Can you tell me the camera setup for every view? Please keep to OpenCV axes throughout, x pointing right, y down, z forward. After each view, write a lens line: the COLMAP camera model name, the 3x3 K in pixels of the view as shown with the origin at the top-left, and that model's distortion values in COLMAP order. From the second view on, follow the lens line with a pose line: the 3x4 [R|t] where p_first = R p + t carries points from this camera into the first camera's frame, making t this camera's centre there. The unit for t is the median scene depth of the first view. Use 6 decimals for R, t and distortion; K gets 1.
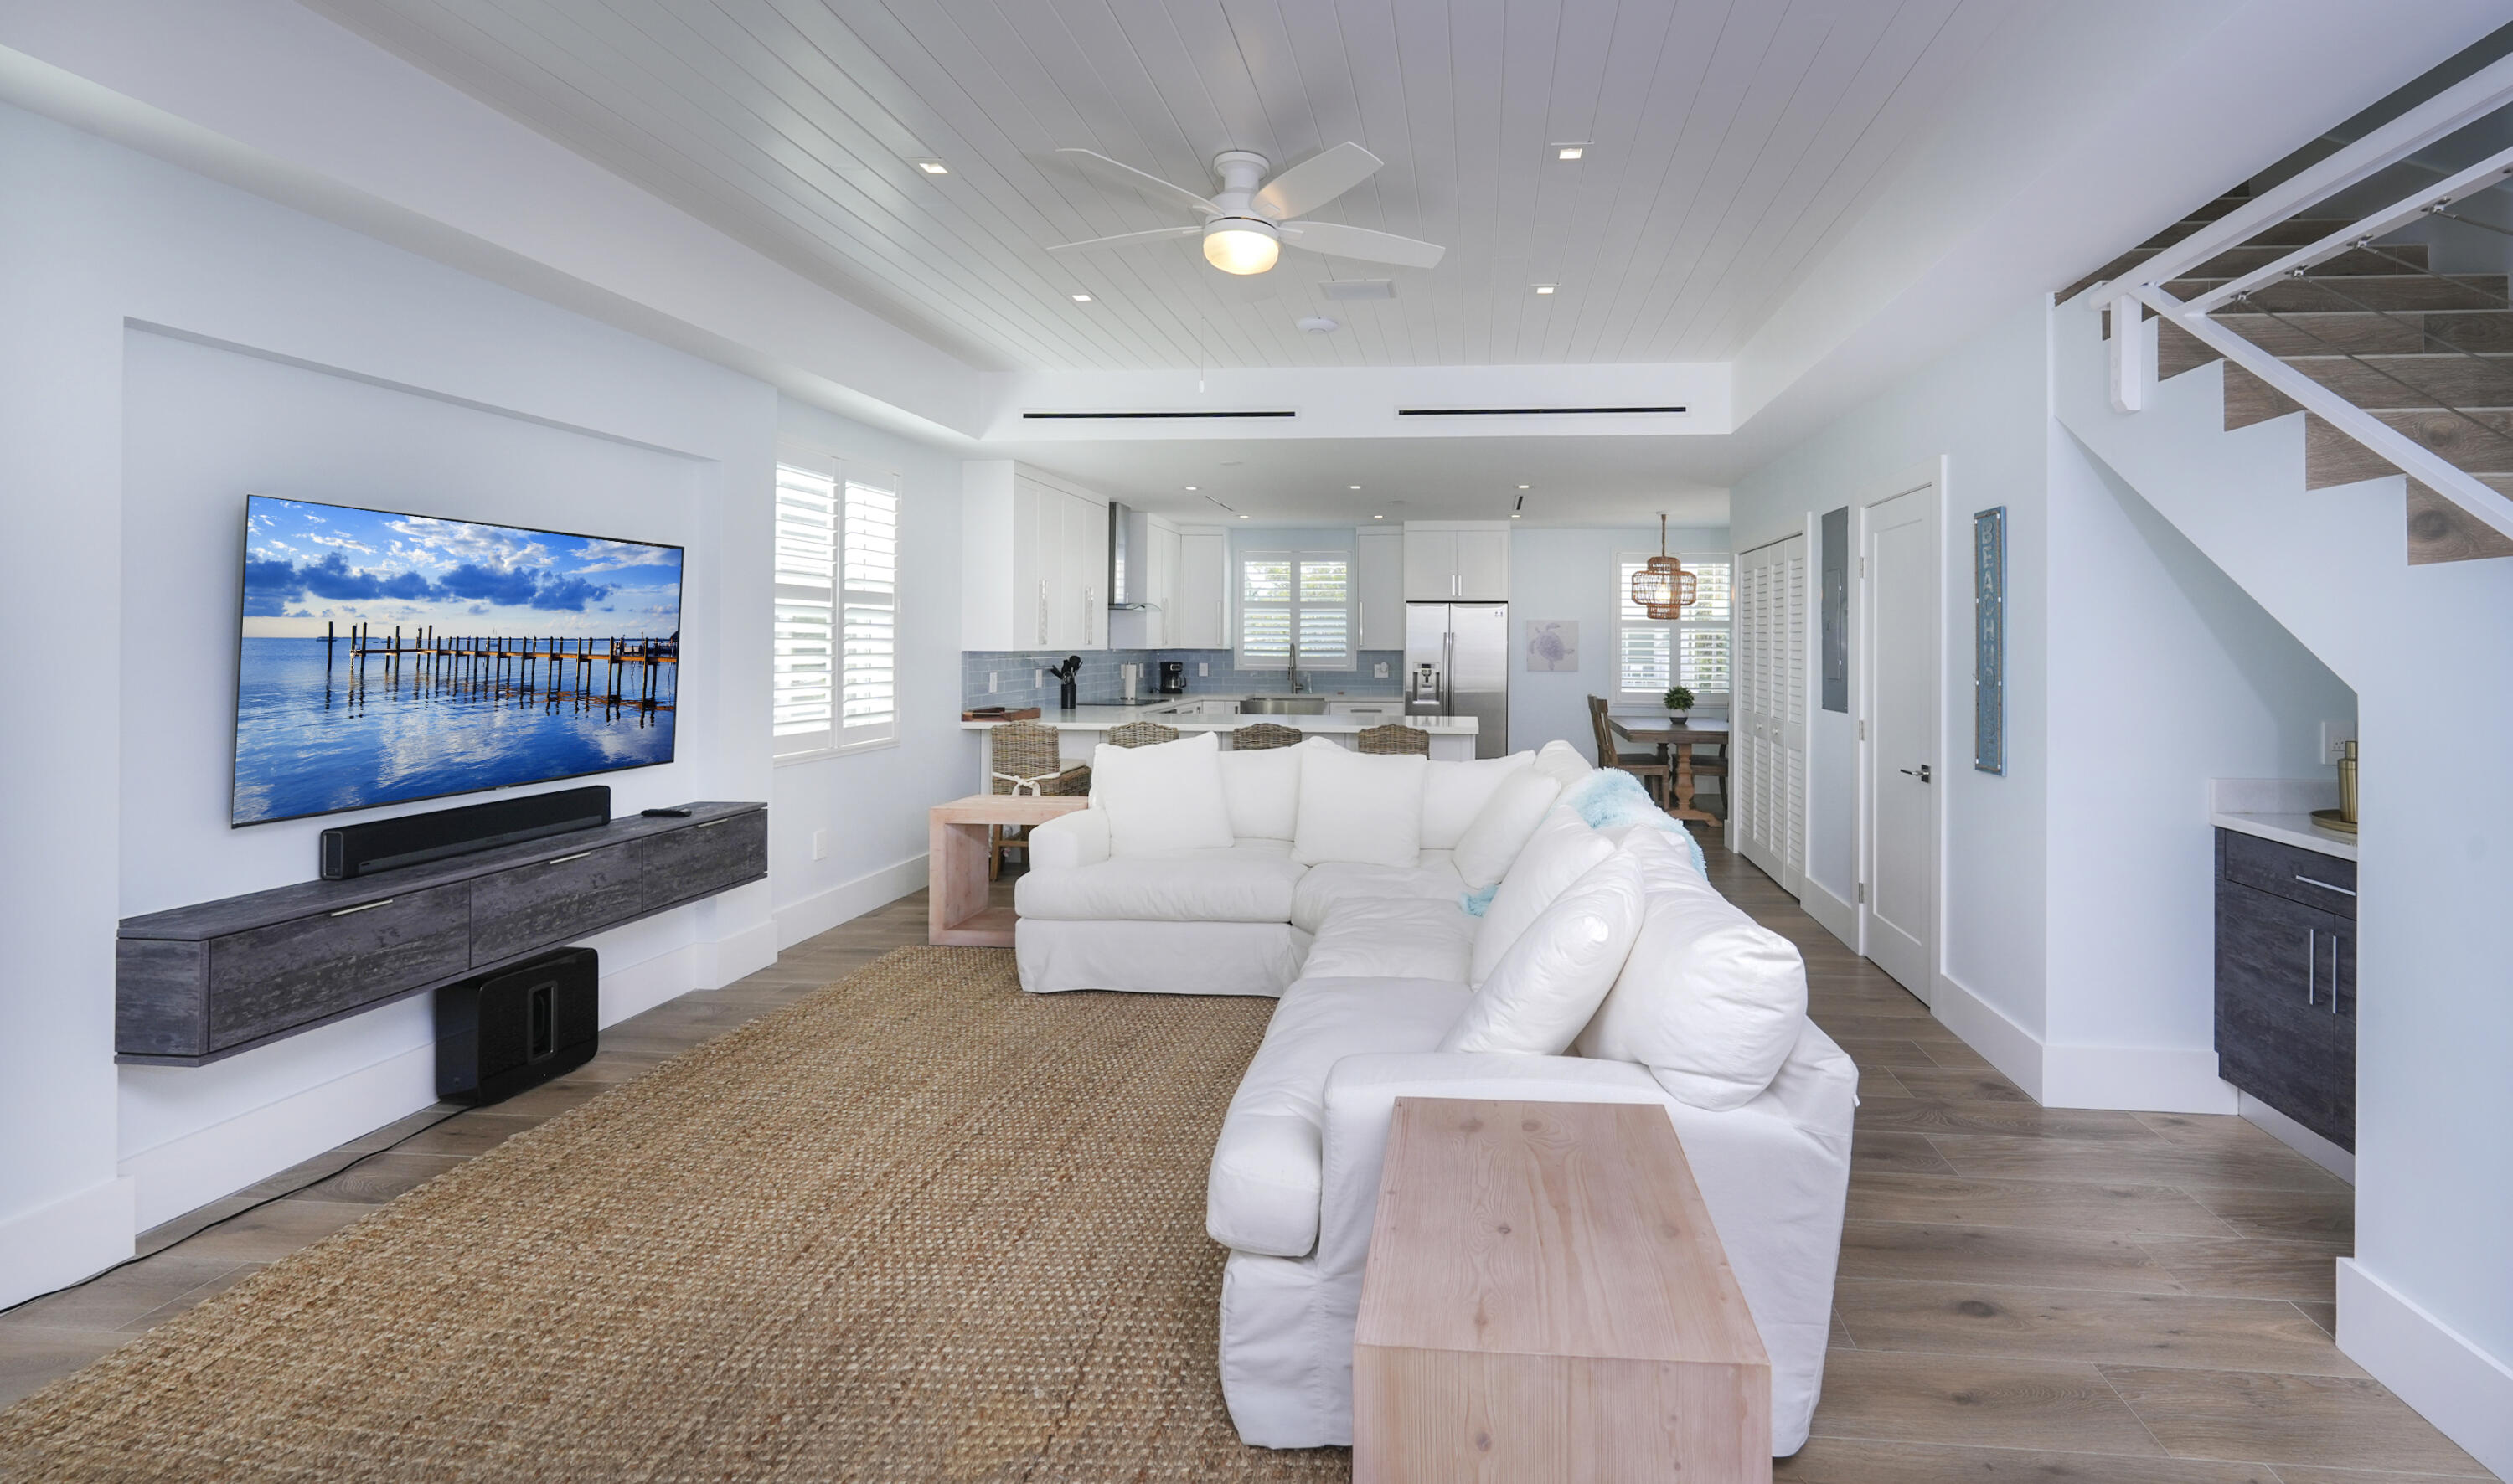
lens RADIAL K [[1094.6, 0, 1401.2], [0, 1094.6, 635.8], [0, 0, 1]] dist [0.002627, -0.001667]
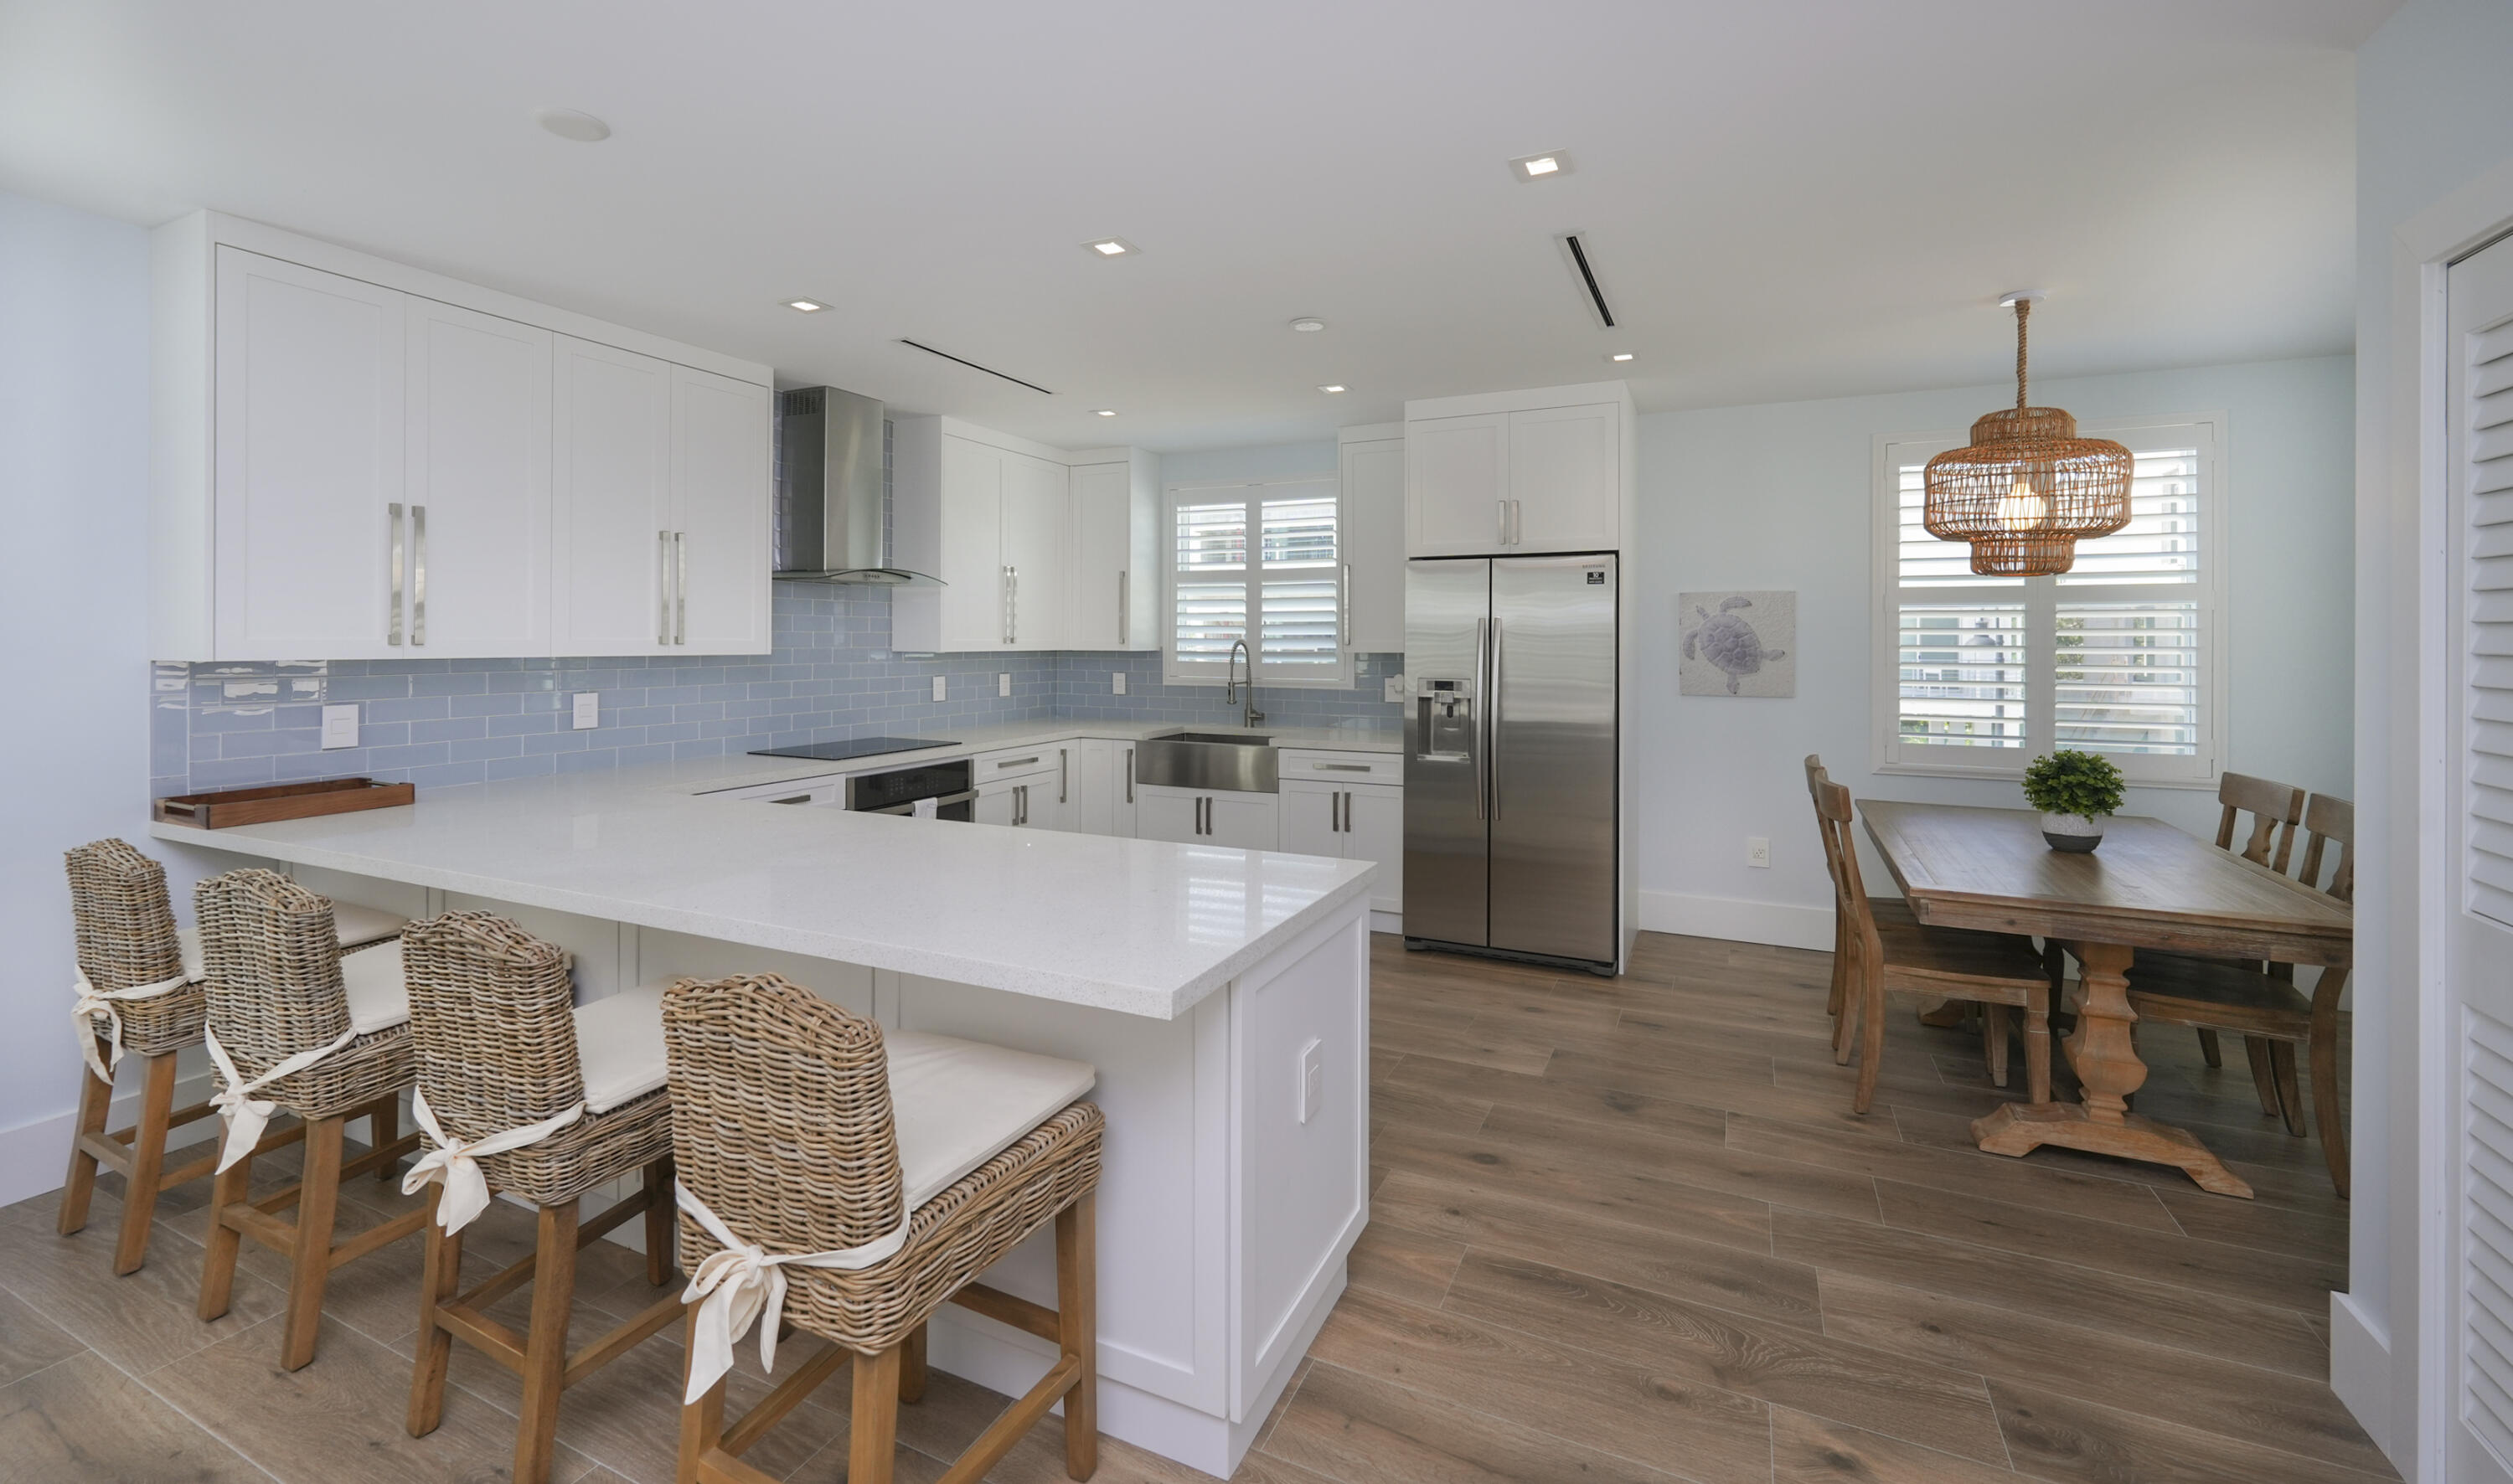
lens RADIAL K [[1024.5, 0, 1269.1], [0, 1024.5, 637.7], [0, 0, 1]] dist [-0.001794, -0.000319]
pose [[0.930931, -0.005496, -0.365154, 0.292491], [0.006544, 0.999977, 0.001631, 0.011856], [0.365136, -0.003908, 0.930946, 1.327633]]
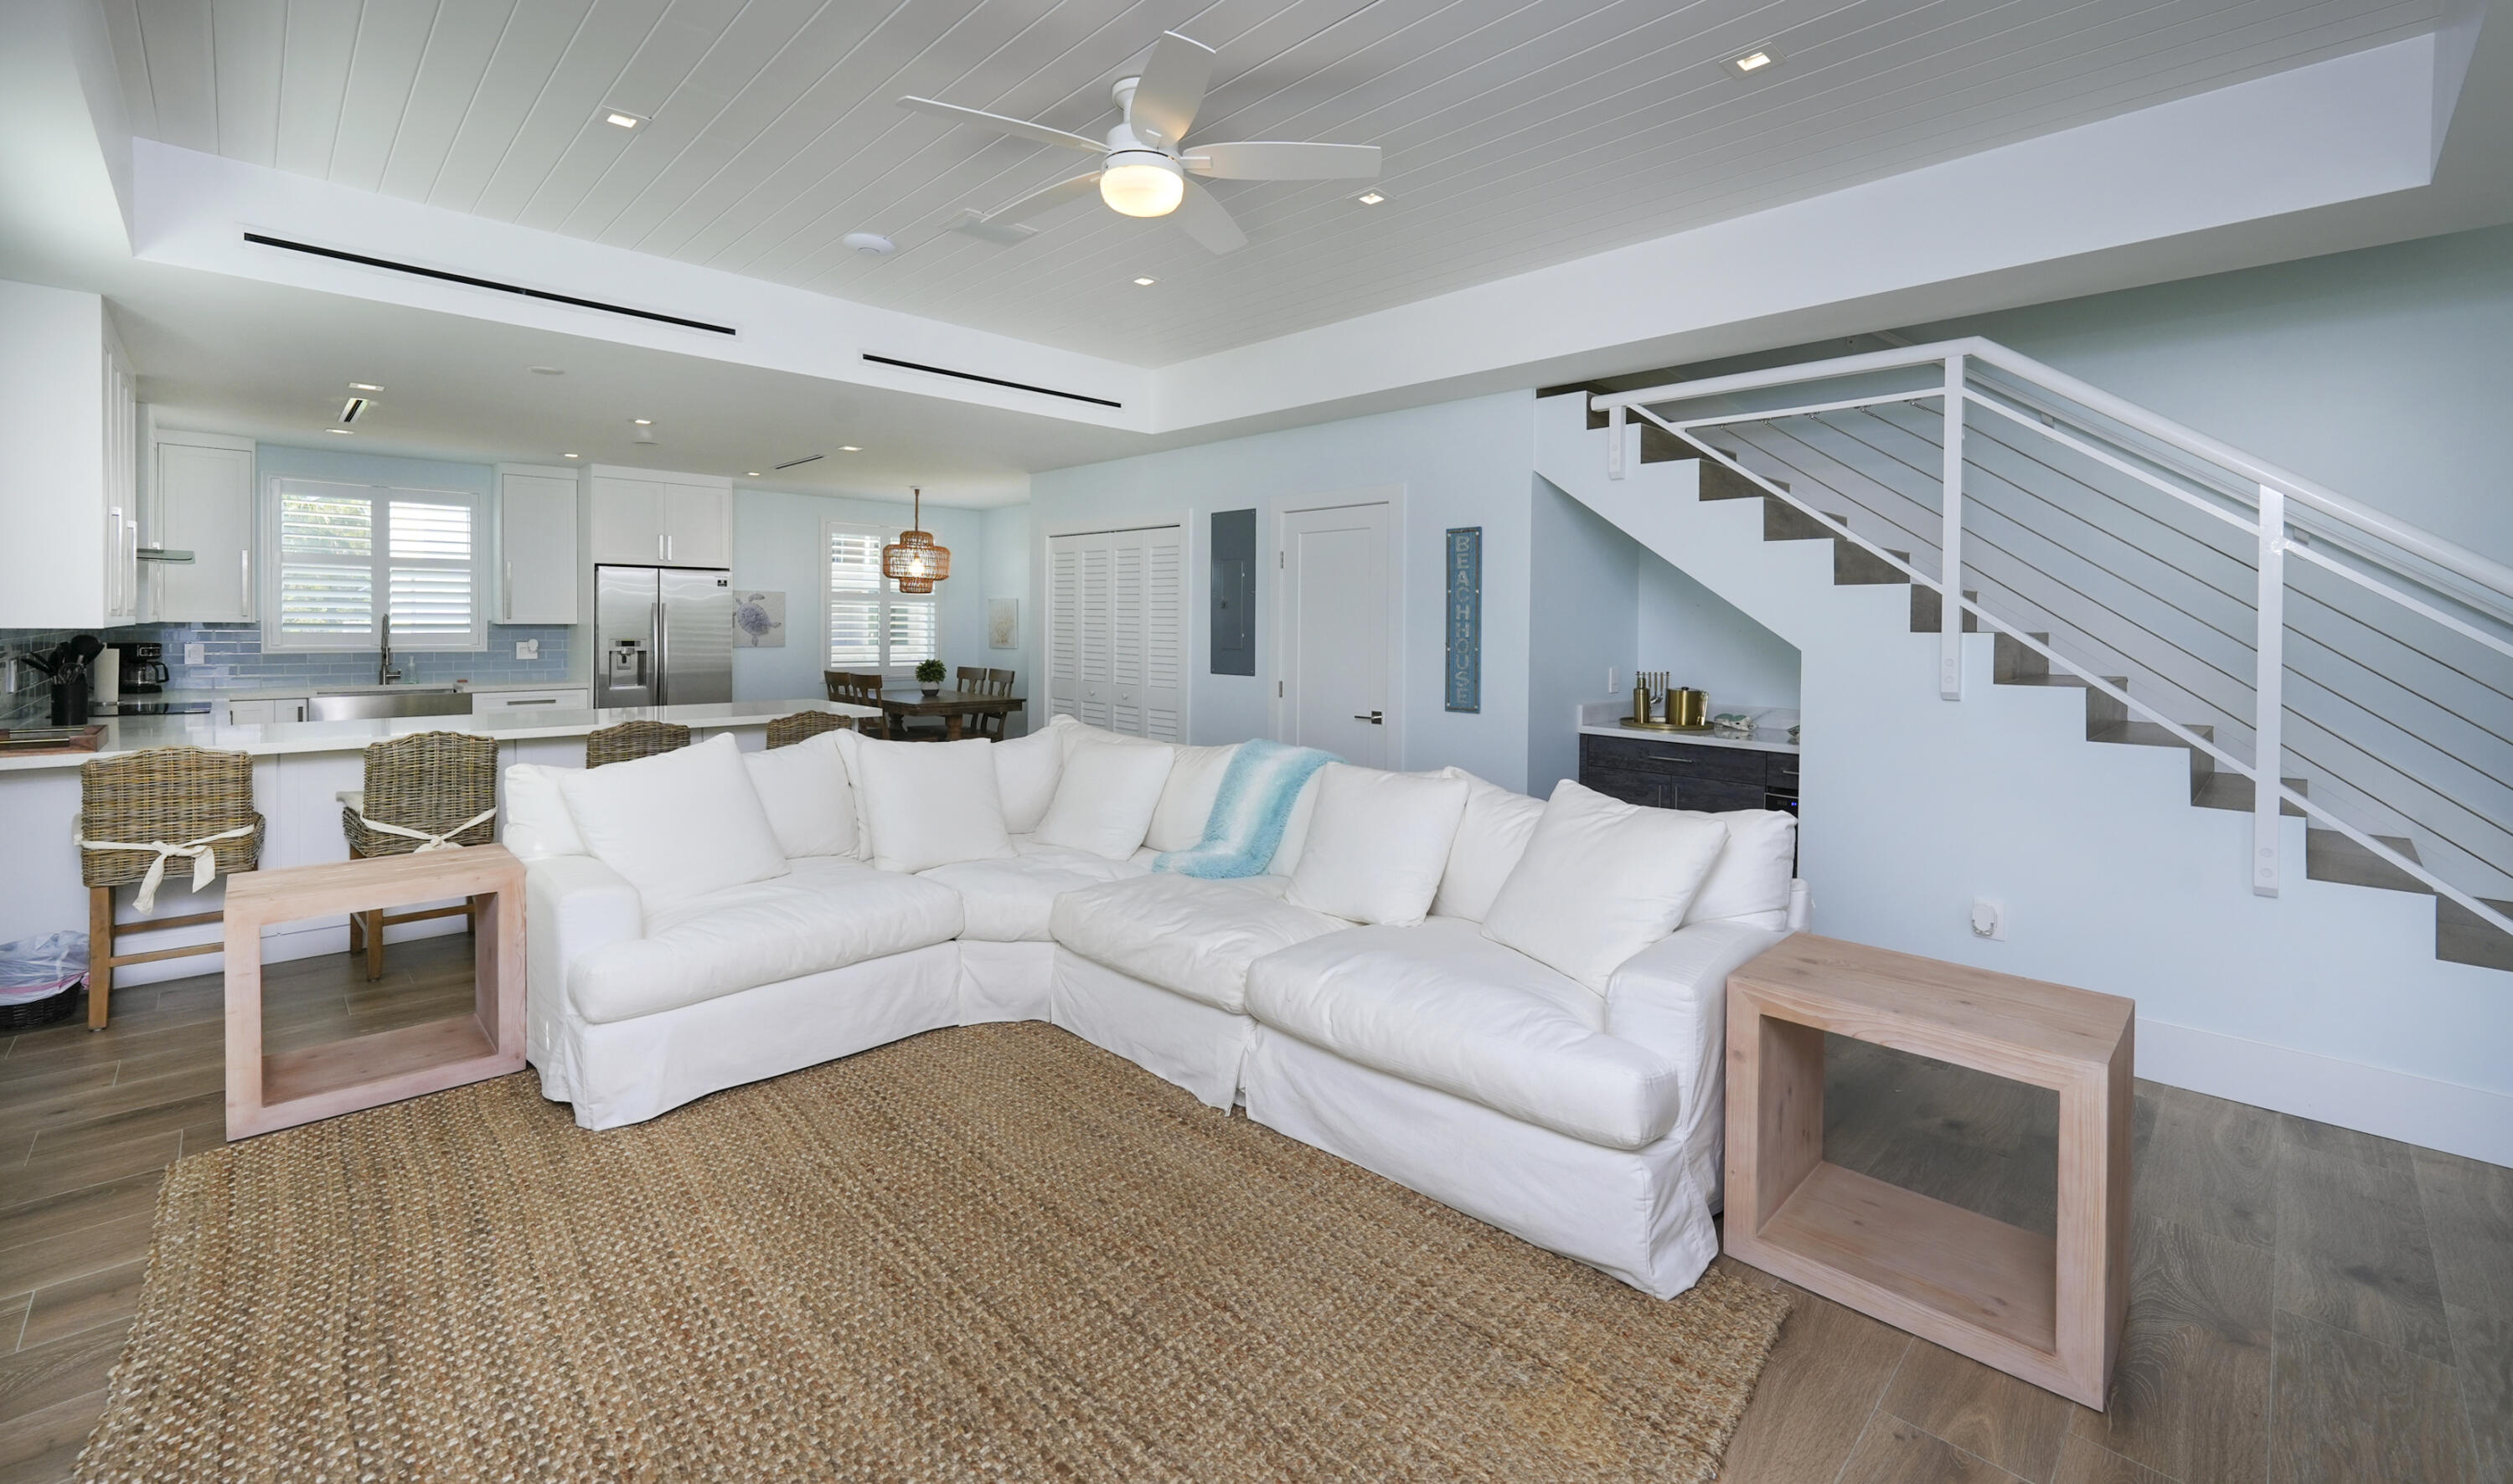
lens RADIAL K [[1024.5, 0, 1284.5], [0, 1024.5, 640.4], [0, 0, 1]] dist [-0.001794, -0.000319]
pose [[0.646771, -0.013590, 0.762563, -0.603596], [-0.010631, 0.999583, 0.026830, -0.001367], [-0.762610, -0.025460, 0.646357, 0.300332]]
